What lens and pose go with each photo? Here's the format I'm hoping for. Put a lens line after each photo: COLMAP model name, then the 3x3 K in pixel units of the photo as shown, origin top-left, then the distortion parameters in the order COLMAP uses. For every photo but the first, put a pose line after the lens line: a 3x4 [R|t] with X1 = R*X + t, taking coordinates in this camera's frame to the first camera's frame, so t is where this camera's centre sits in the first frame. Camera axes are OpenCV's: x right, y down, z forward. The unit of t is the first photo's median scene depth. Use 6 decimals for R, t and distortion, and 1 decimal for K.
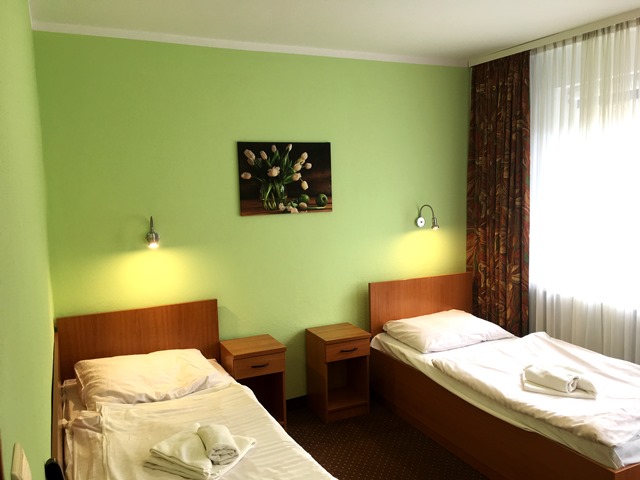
lens RADIAL K [[542.0, 0, 317.2], [0, 542.0, 238.7], [0, 0, 1]] dist [0.007932, 0.004518]
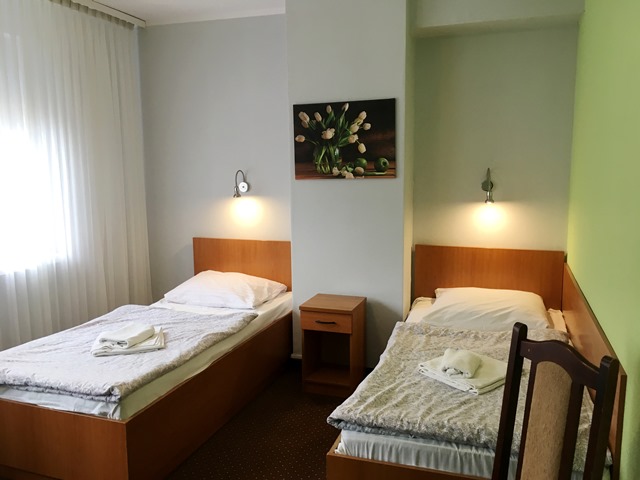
lens RADIAL K [[542.0, 0, 317.4], [0, 542.0, 242.1], [0, 0, 1]] dist [0.007932, 0.004518]
pose [[0.694676, 0.116792, -0.709778, 0.603211], [-0.071491, 0.993055, 0.093435, -0.021807], [0.715761, -0.014164, 0.698201, 0.313347]]
